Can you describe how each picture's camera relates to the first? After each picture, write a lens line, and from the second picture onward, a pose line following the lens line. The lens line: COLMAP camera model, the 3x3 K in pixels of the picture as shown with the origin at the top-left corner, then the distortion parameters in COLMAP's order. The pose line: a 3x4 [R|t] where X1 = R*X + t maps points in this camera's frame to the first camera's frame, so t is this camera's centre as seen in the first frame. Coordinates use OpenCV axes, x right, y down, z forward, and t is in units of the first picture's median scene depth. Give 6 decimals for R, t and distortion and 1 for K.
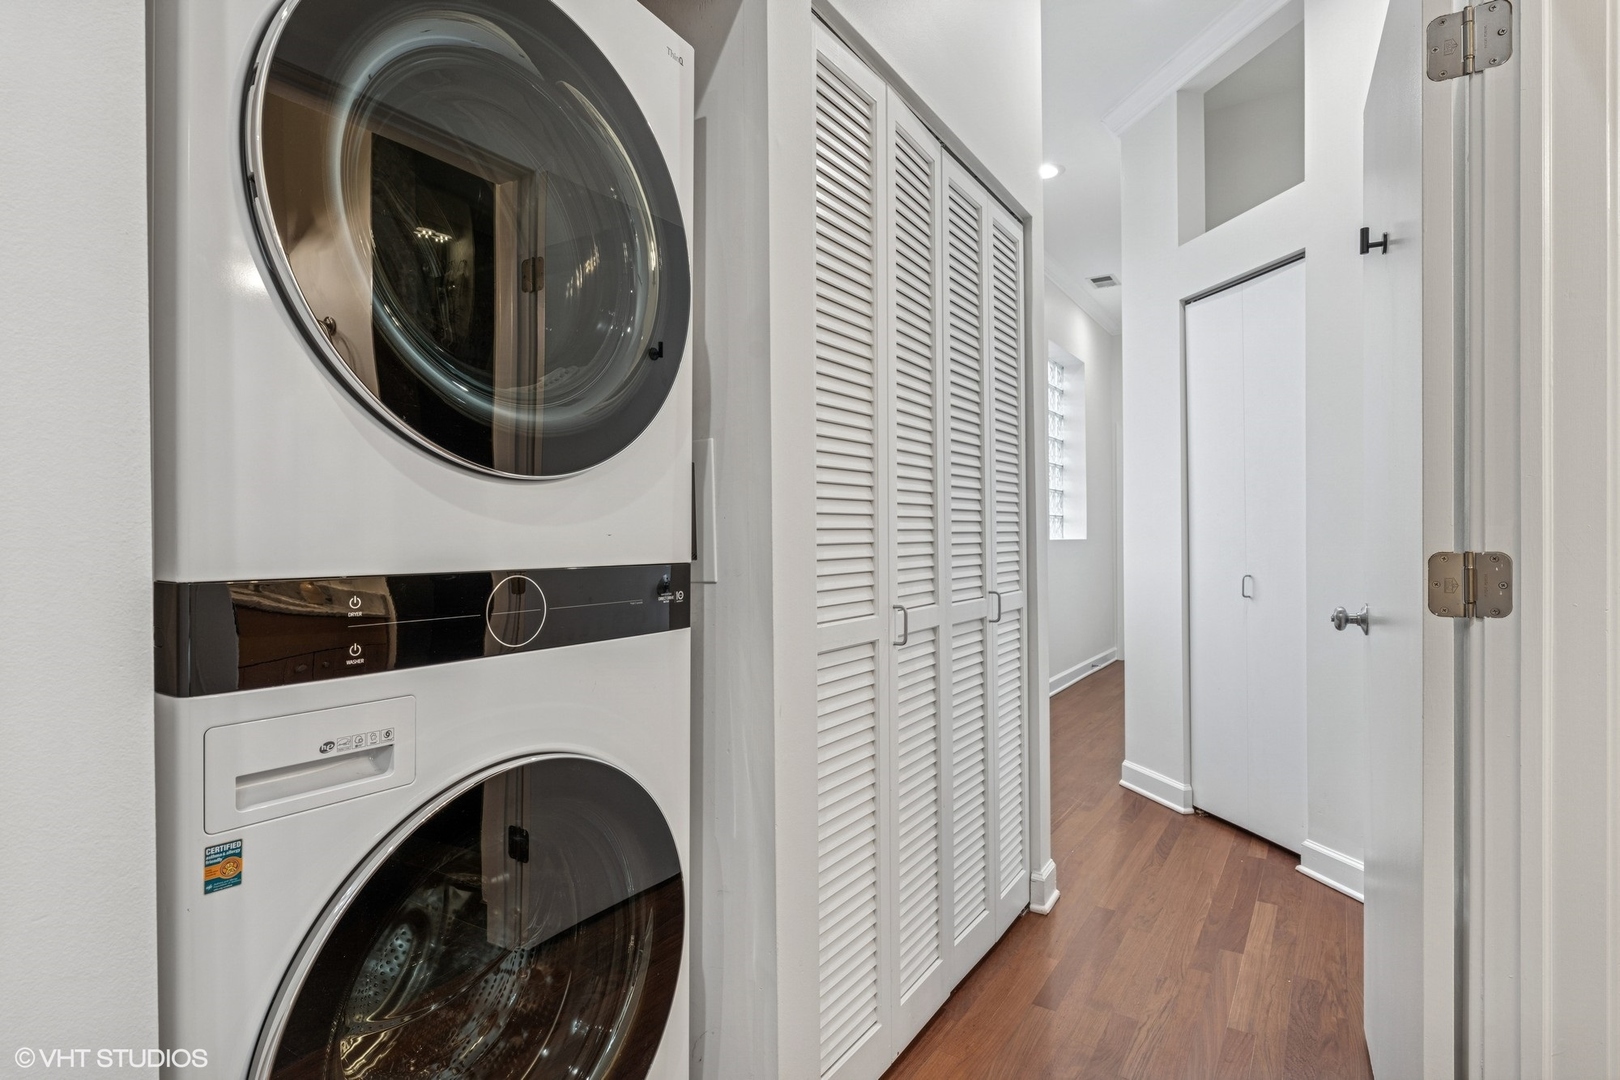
lens RADIAL K [[828.9, 0, 813.8], [0, 828.9, 534.3], [0, 0, 1]] dist [-0.005295, -0.000862]
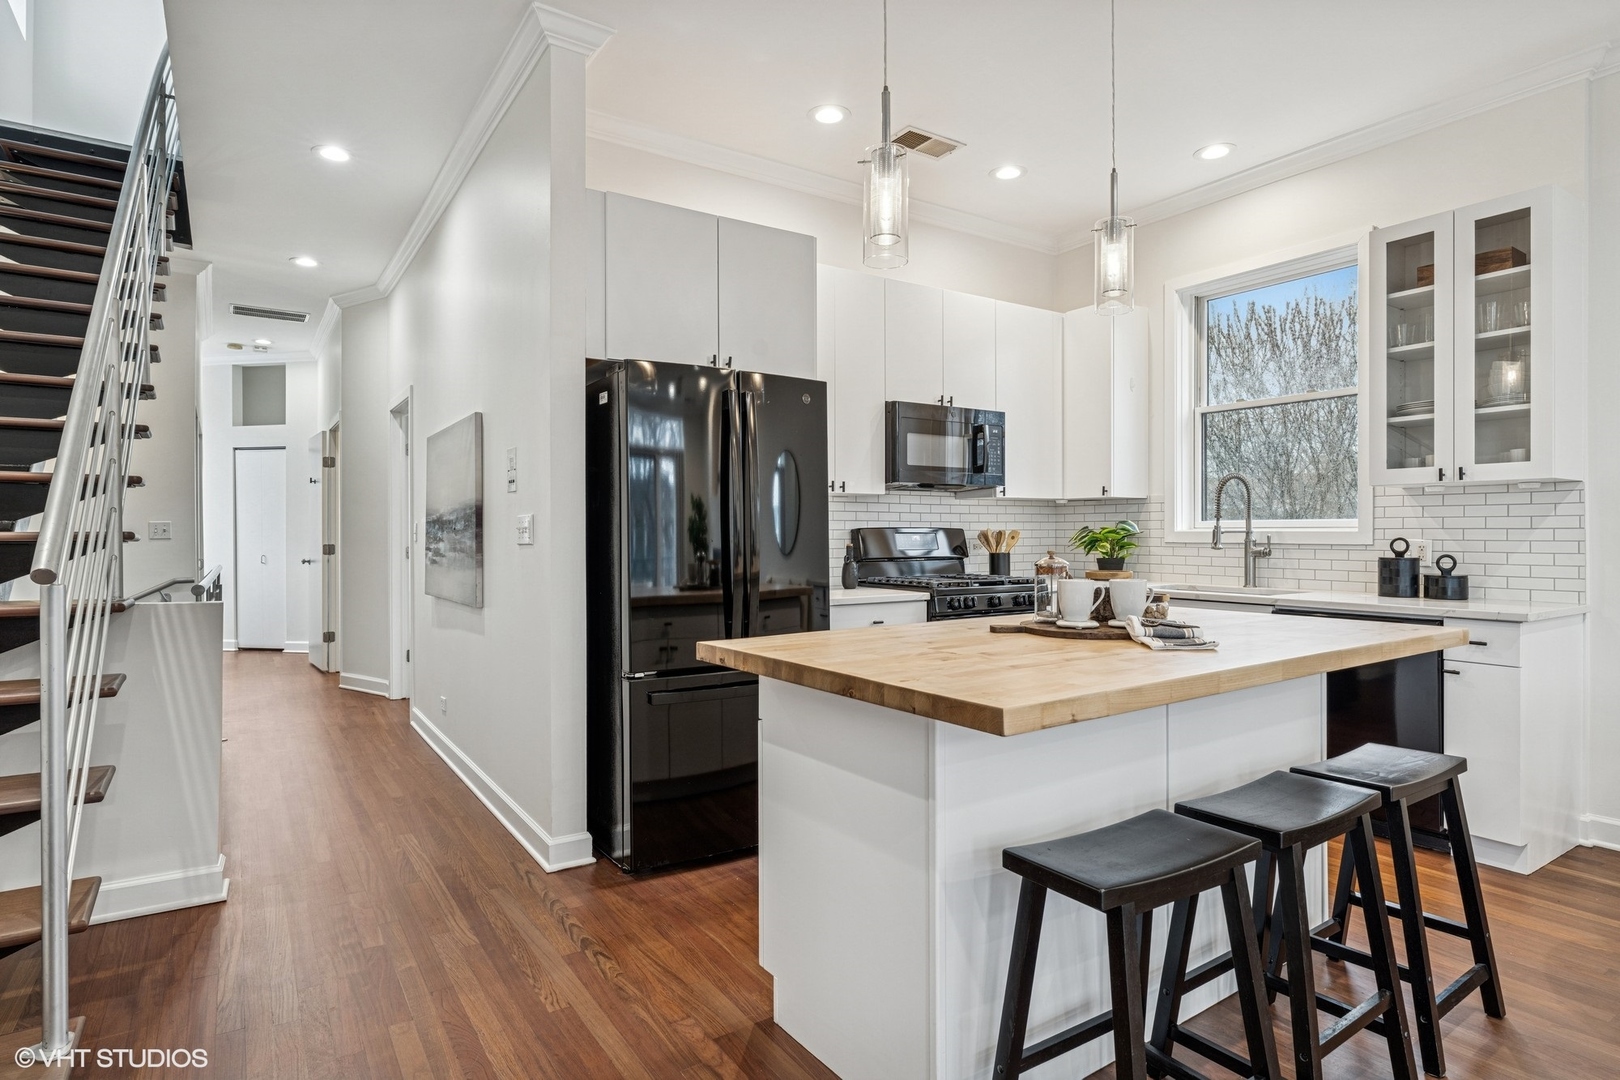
lens RADIAL K [[876.9, 0, 789.9], [0, 876.9, 531.0], [0, 0, 1]] dist [-0.005535, 0.002508]
pose [[0.425648, 0.001862, 0.904887, -1.955986], [0.005220, 0.999976, -0.004514, -0.013022], [-0.904874, 0.006645, 0.425628, -2.614536]]
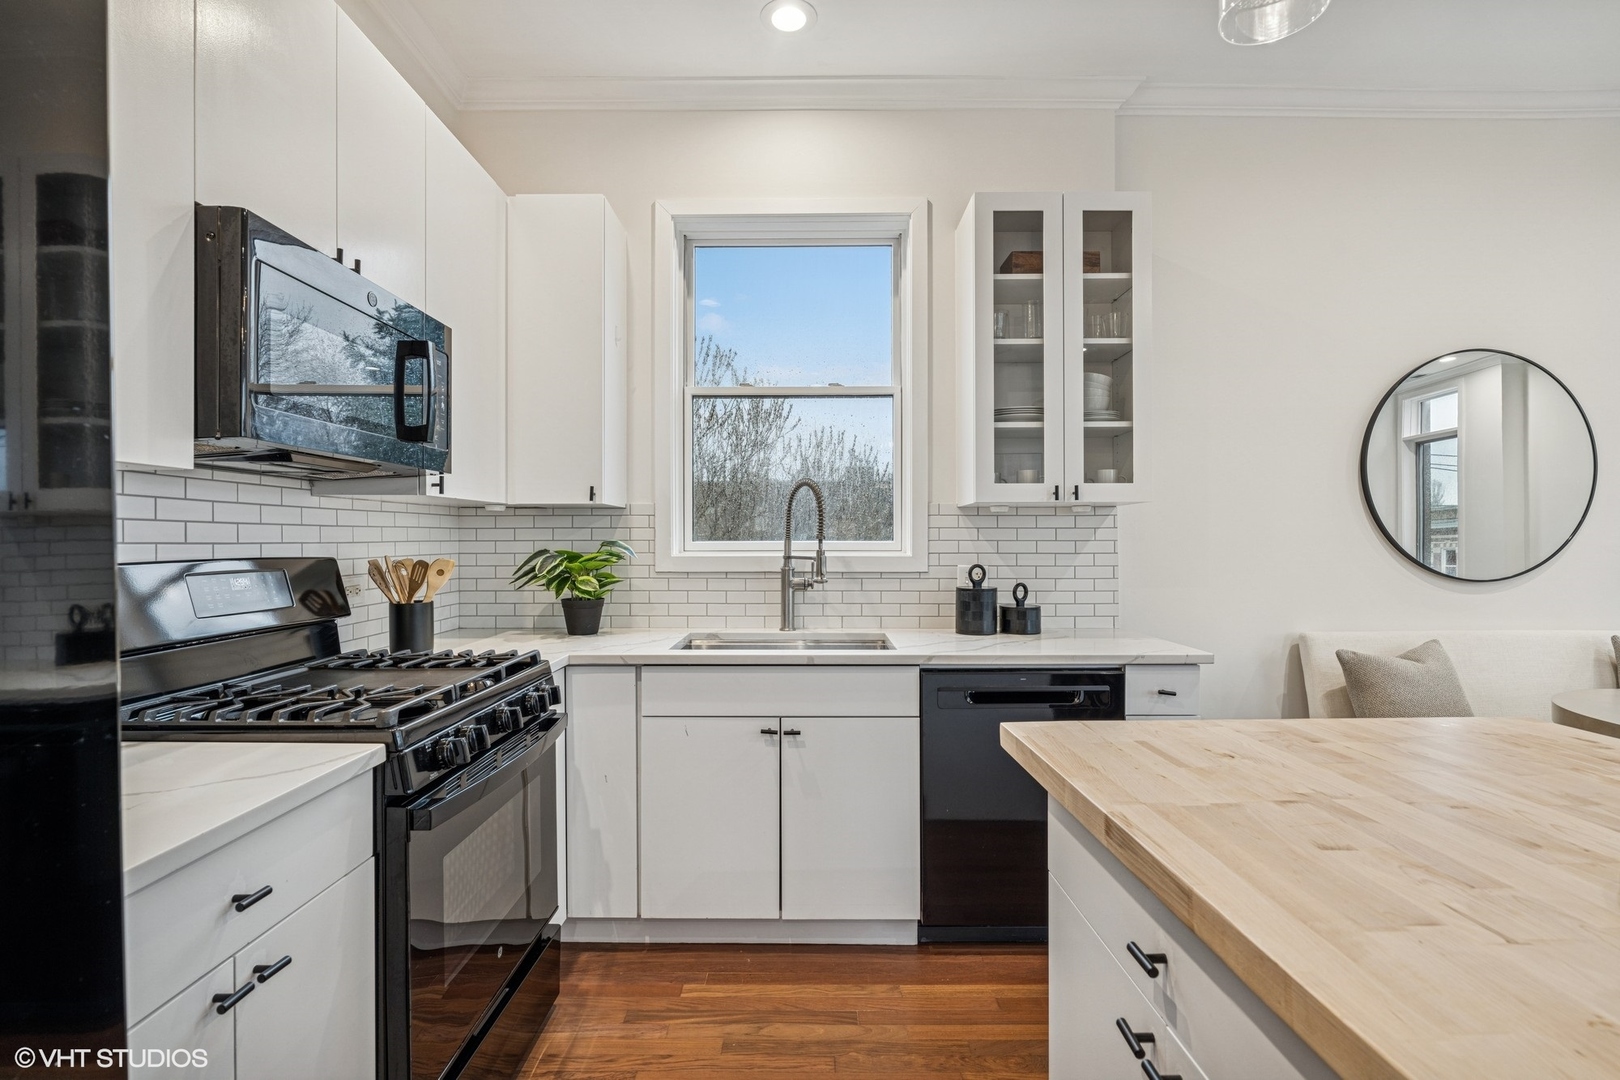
lens RADIAL K [[740.1, 0, 806.9], [0, 740.1, 541.6], [0, 0, 1]] dist [0.000240, -0.001829]
pose [[-0.532284, -0.002332, 0.846562, -0.701251], [0.005370, 0.999967, 0.006131, -0.052239], [-0.846549, 0.007809, -0.532254, -2.011727]]
